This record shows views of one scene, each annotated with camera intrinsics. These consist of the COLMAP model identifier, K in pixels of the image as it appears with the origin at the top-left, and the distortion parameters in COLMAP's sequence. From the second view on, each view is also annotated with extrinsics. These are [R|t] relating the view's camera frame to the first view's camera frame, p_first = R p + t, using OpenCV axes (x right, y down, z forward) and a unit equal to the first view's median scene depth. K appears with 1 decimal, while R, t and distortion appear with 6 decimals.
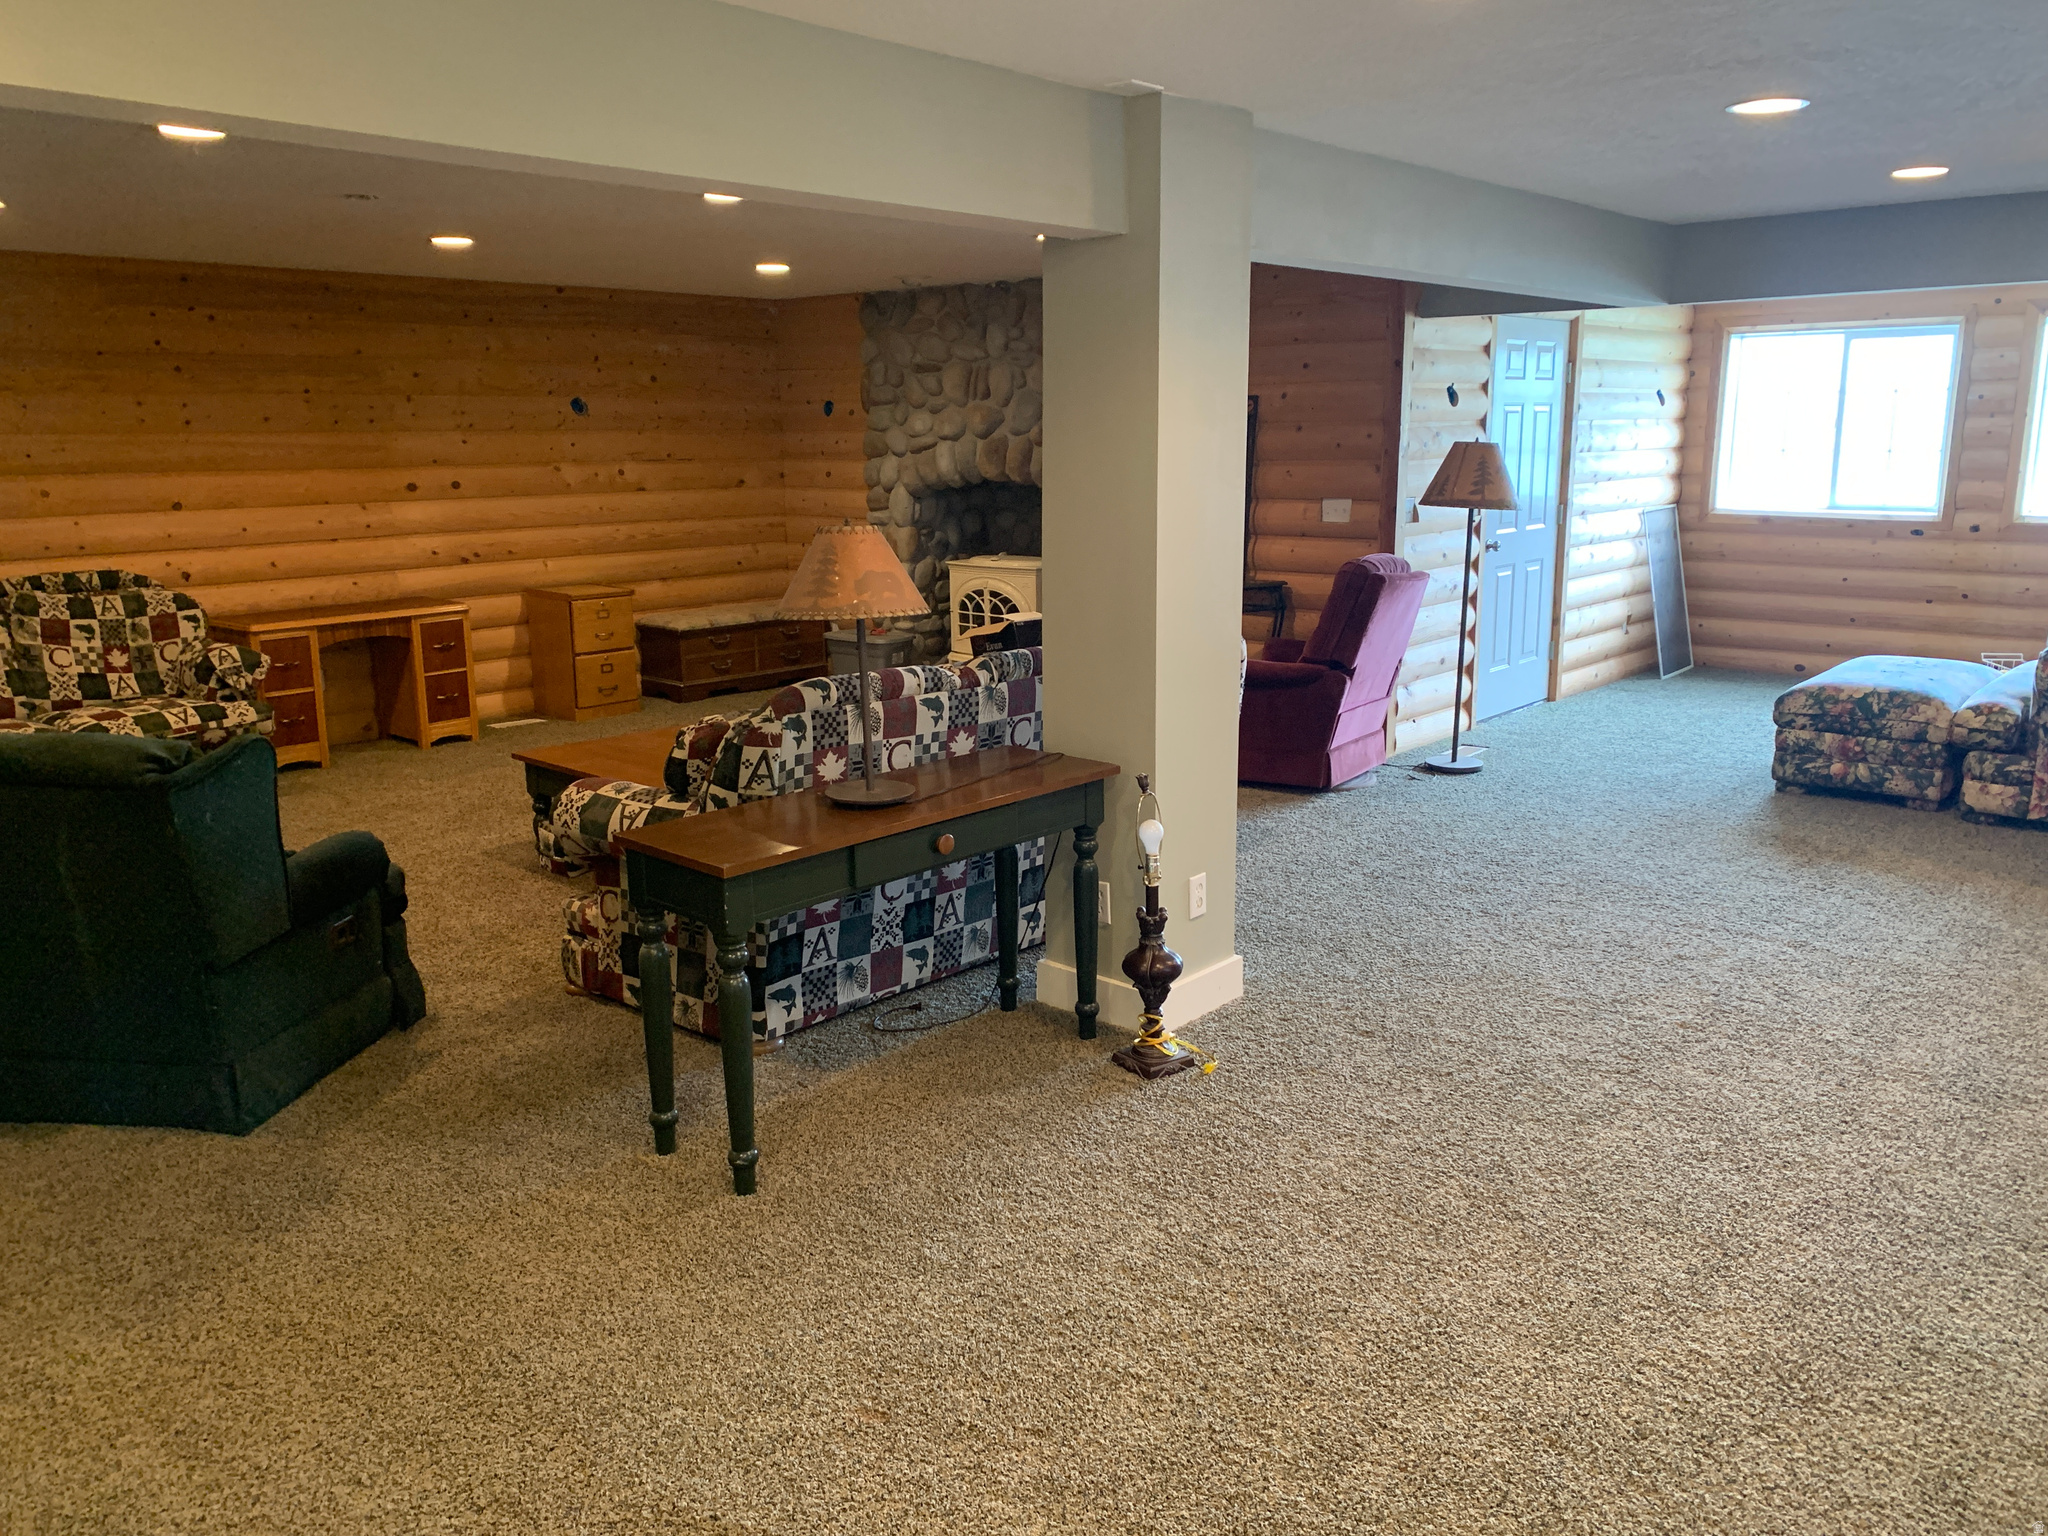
lens RADIAL K [[1580.0, 0, 1024.0], [0, 1580.0, 768.0], [0, 0, 1]] dist [0.001107, 0.003505]
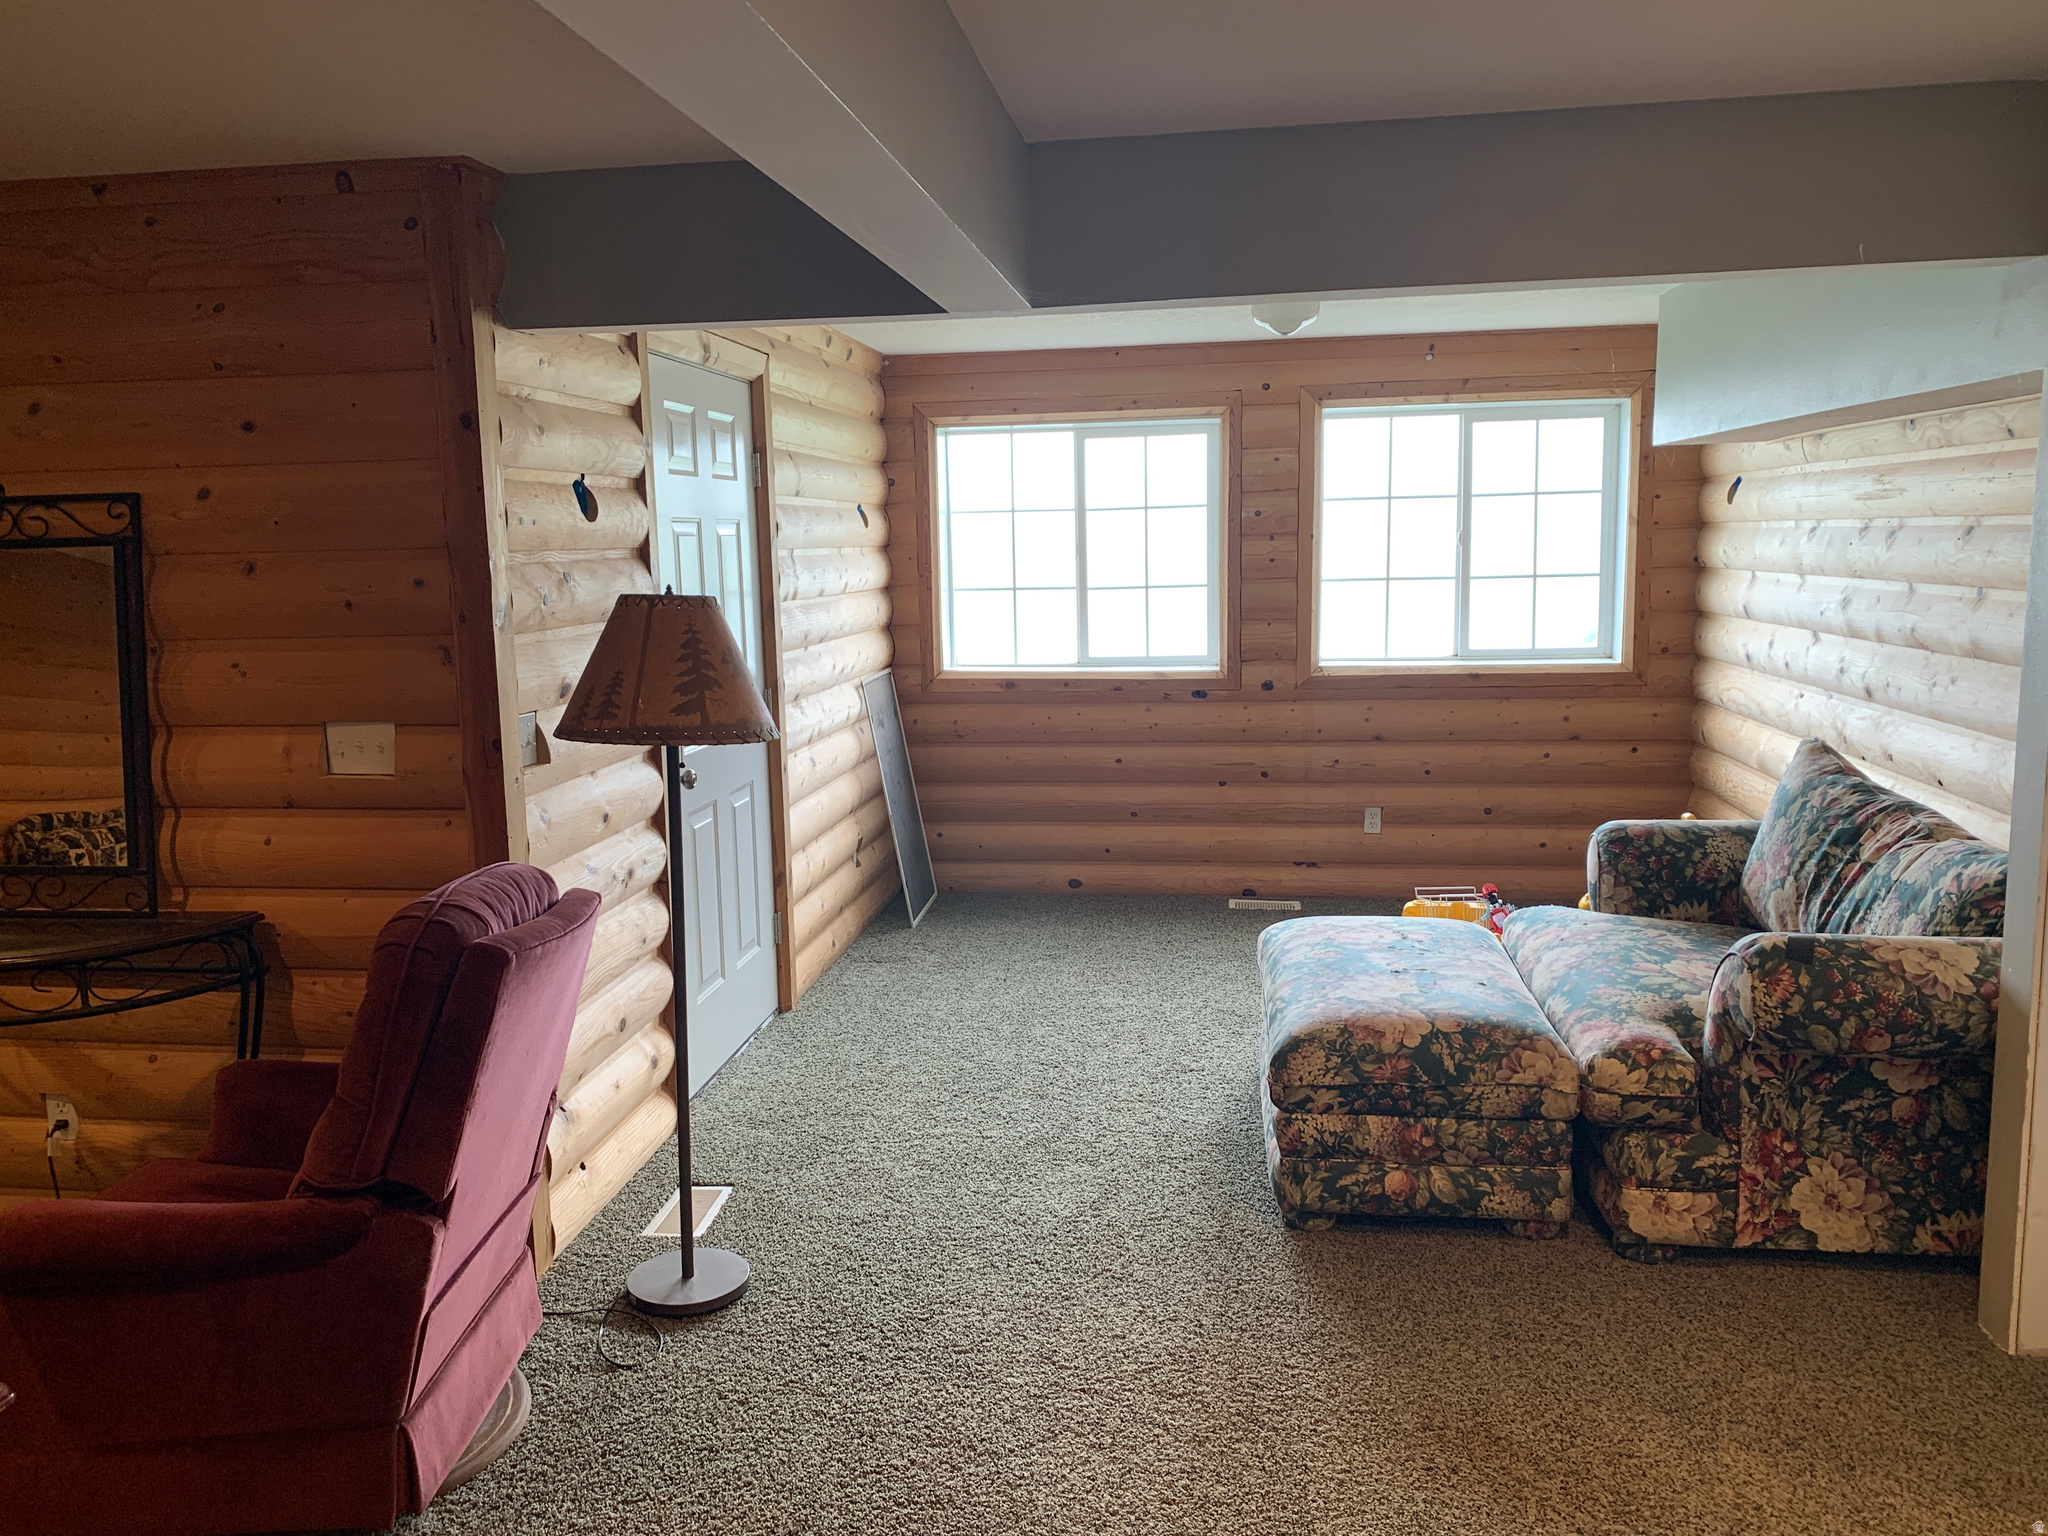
lens RADIAL K [[1638.8, 0, 1019.2], [0, 1638.8, 796.6], [0, 0, 1]] dist [0.109897, -0.319230]
pose [[0.849523, -0.088440, 0.520086, 0.116392], [0.124955, 0.991527, -0.035496, -0.114885], [-0.512540, 0.095143, 0.853376, 0.529417]]
